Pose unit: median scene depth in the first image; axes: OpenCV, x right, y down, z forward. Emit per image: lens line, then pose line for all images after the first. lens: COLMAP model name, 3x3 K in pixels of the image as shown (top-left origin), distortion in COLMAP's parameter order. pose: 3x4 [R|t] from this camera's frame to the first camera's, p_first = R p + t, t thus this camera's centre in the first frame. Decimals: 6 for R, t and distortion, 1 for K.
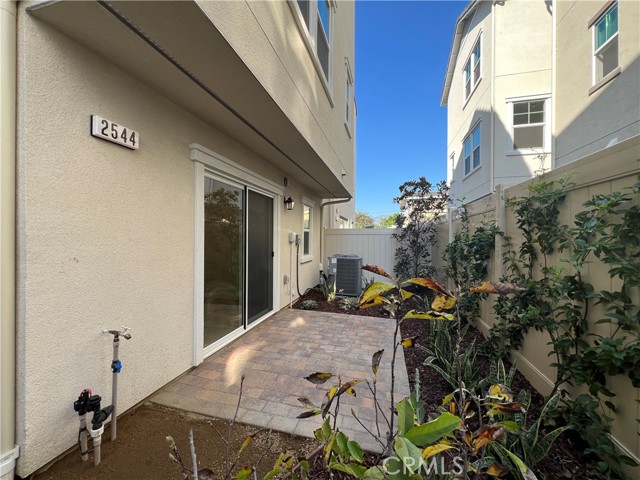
lens RADIAL K [[257.2, 0, 318.4], [0, 257.2, 238.7], [0, 0, 1]] dist [-0.001807, 0.000220]
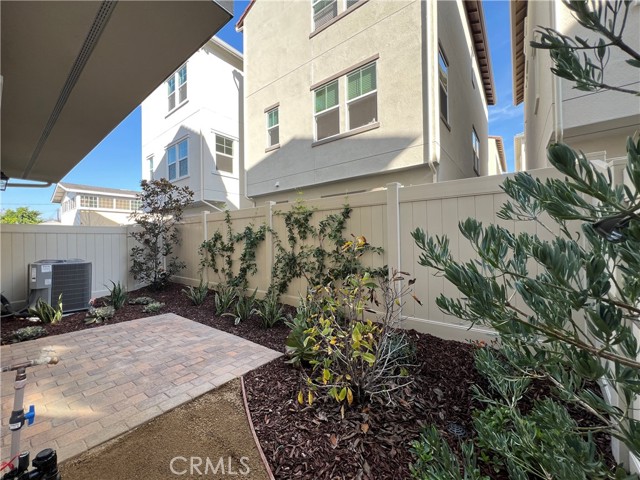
lens RADIAL K [[257.2, 0, 320.5], [0, 257.2, 238.3], [0, 0, 1]] dist [-0.001807, 0.000220]
pose [[0.388386, -0.004708, 0.921485, -0.469191], [0.019195, 0.999811, -0.002982, 0.026717], [-0.921297, 0.018846, 0.388403, 0.021700]]
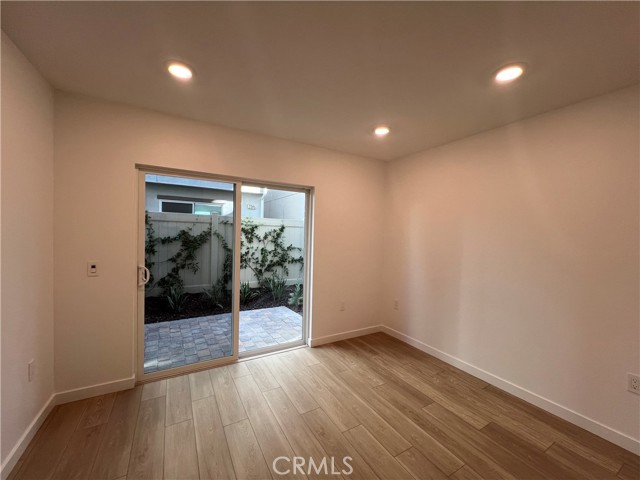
lens RADIAL K [[257.2, 0, 319.4], [0, 257.2, 240.5], [0, 0, 1]] dist [-0.001807, 0.000220]
pose [[-0.706460, -0.046325, 0.706235, -0.917304], [-0.031462, 0.998925, 0.034052, -0.050580], [-0.707053, 0.001837, -0.707158, 1.232079]]
